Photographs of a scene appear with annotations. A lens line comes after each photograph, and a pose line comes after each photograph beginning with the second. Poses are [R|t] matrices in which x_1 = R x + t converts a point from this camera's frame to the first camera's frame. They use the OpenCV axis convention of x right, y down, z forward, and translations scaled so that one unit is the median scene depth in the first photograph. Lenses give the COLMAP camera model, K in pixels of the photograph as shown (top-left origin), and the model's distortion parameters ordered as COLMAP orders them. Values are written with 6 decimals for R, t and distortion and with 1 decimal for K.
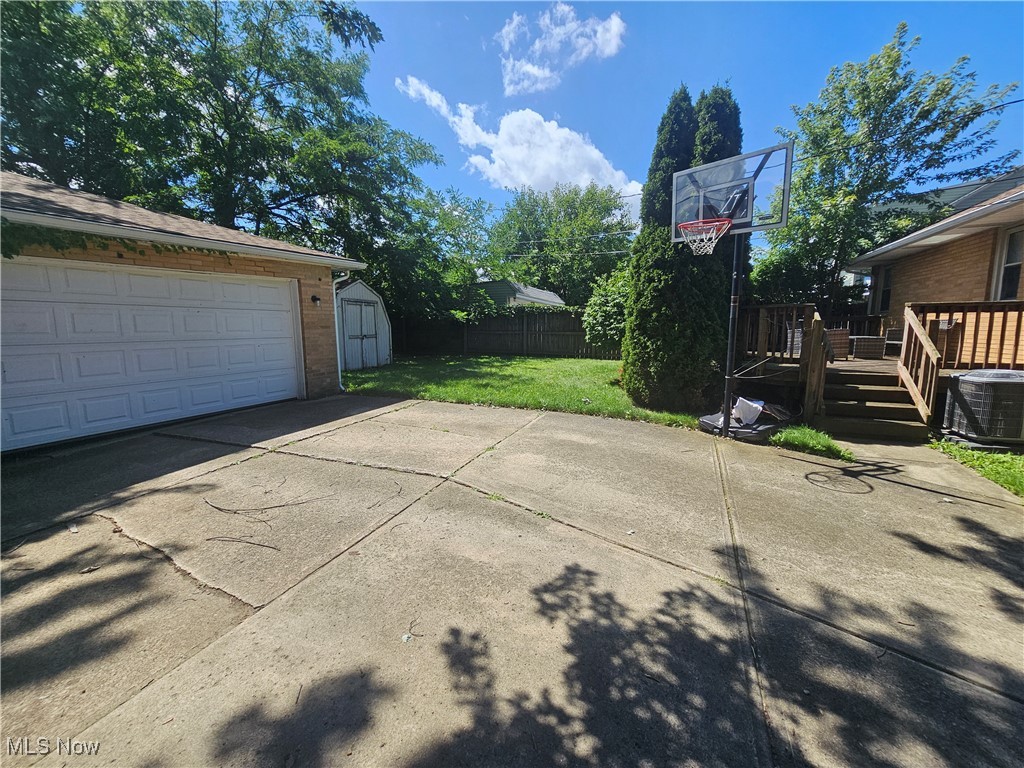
lens RADIAL K [[420.0, 0, 505.5], [0, 420.0, 377.2], [0, 0, 1]] dist [-0.001096, 0.000306]
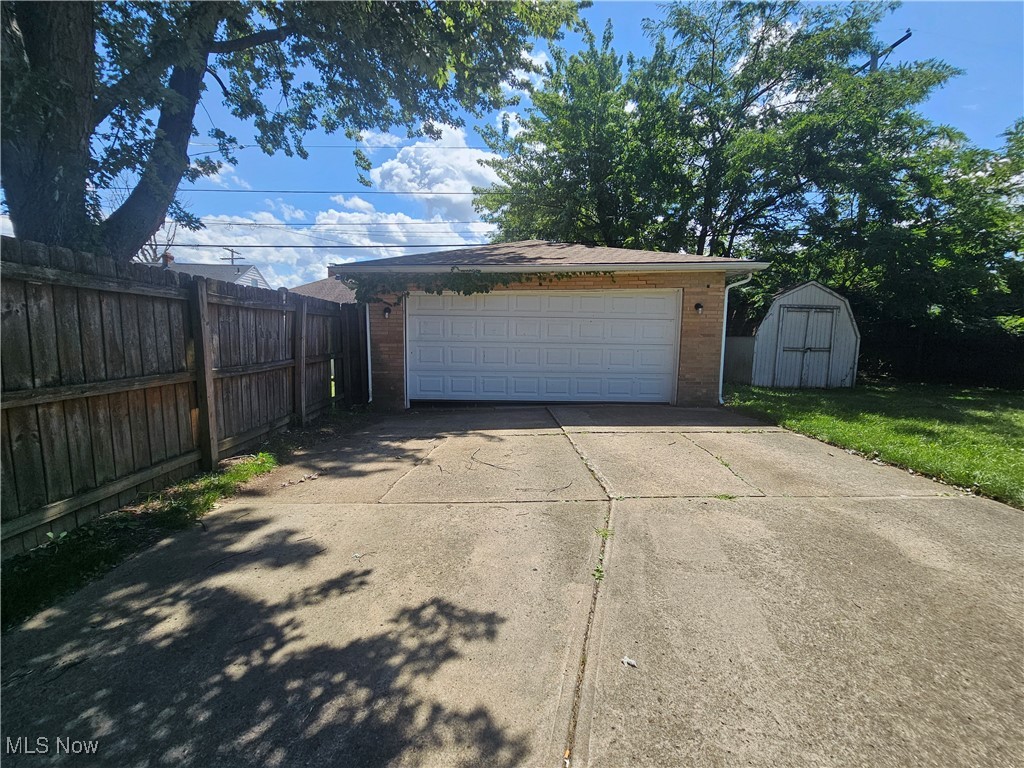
lens RADIAL K [[420.0, 0, 519.1], [0, 420.0, 382.4], [0, 0, 1]] dist [-0.001096, 0.000306]
pose [[0.416362, 0.109251, -0.902611, 0.585476], [-0.126364, 0.990073, 0.061547, -0.036112], [0.900375, 0.088432, 0.426034, 0.444436]]
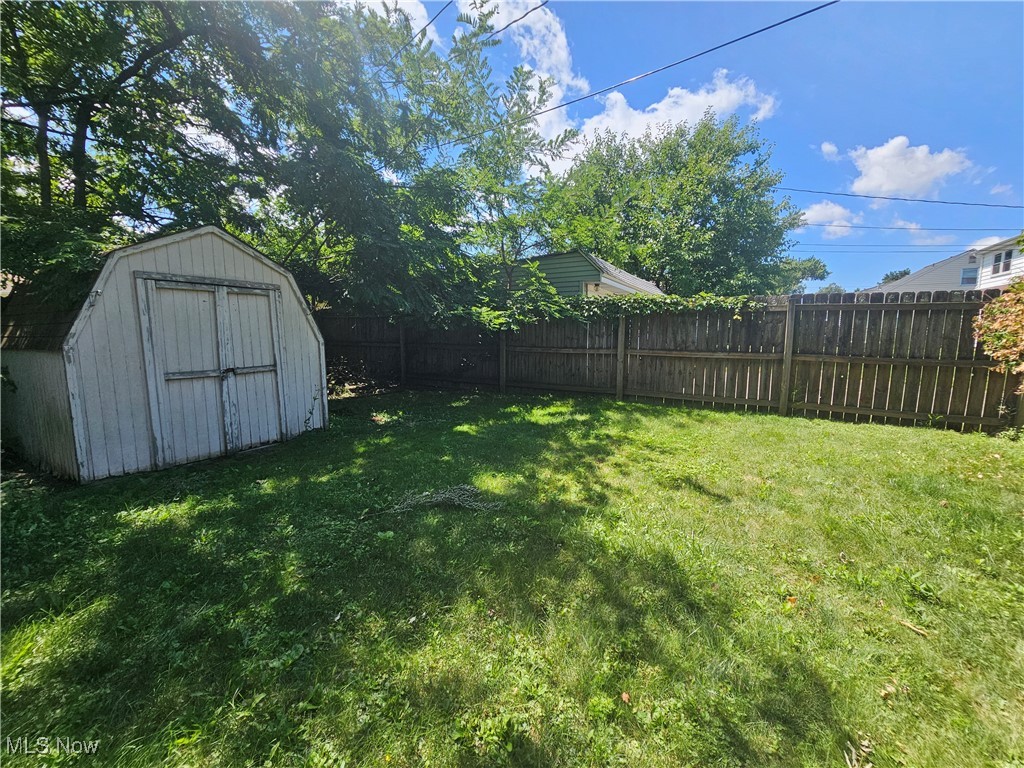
lens RADIAL K [[420.0, 0, 513.3], [0, 420.0, 385.1], [0, 0, 1]] dist [-0.001096, 0.000306]
pose [[0.992383, 0.014469, -0.122335, -0.067961], [-0.013011, 0.999835, 0.012707, -0.301134], [0.122498, -0.011019, 0.992408, 2.061419]]
